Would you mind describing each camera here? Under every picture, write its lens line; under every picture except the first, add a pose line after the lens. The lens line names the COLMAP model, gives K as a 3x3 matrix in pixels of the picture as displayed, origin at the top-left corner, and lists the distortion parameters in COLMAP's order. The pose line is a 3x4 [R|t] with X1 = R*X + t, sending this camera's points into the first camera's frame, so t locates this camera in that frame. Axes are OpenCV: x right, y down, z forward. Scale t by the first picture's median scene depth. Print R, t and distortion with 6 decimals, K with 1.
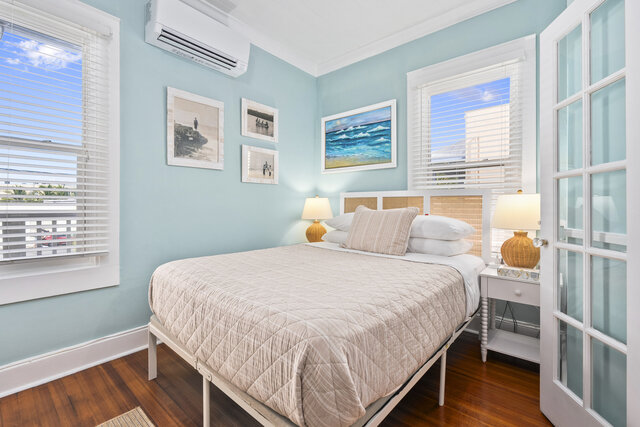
lens RADIAL K [[290.3, 0, 317.9], [0, 290.3, 211.0], [0, 0, 1]] dist [-0.016647, 0.007881]
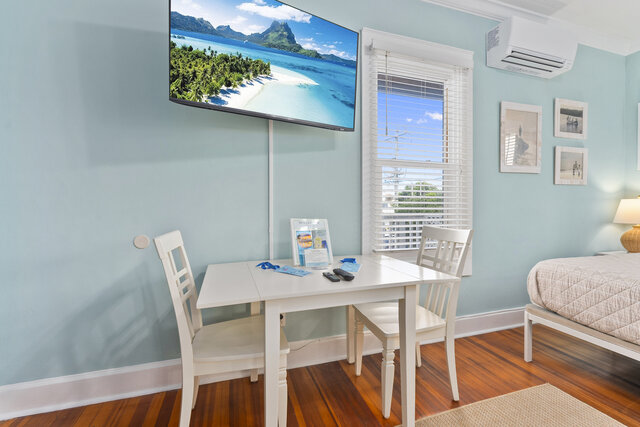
lens RADIAL K [[290.3, 0, 317.9], [0, 290.3, 211.0], [0, 0, 1]] dist [-0.016647, 0.007881]
pose [[0.848107, 0.011024, -0.529711, -0.425559], [-0.009165, 0.999939, 0.006137, -0.007821], [0.529746, -0.000350, 0.848156, -0.251819]]
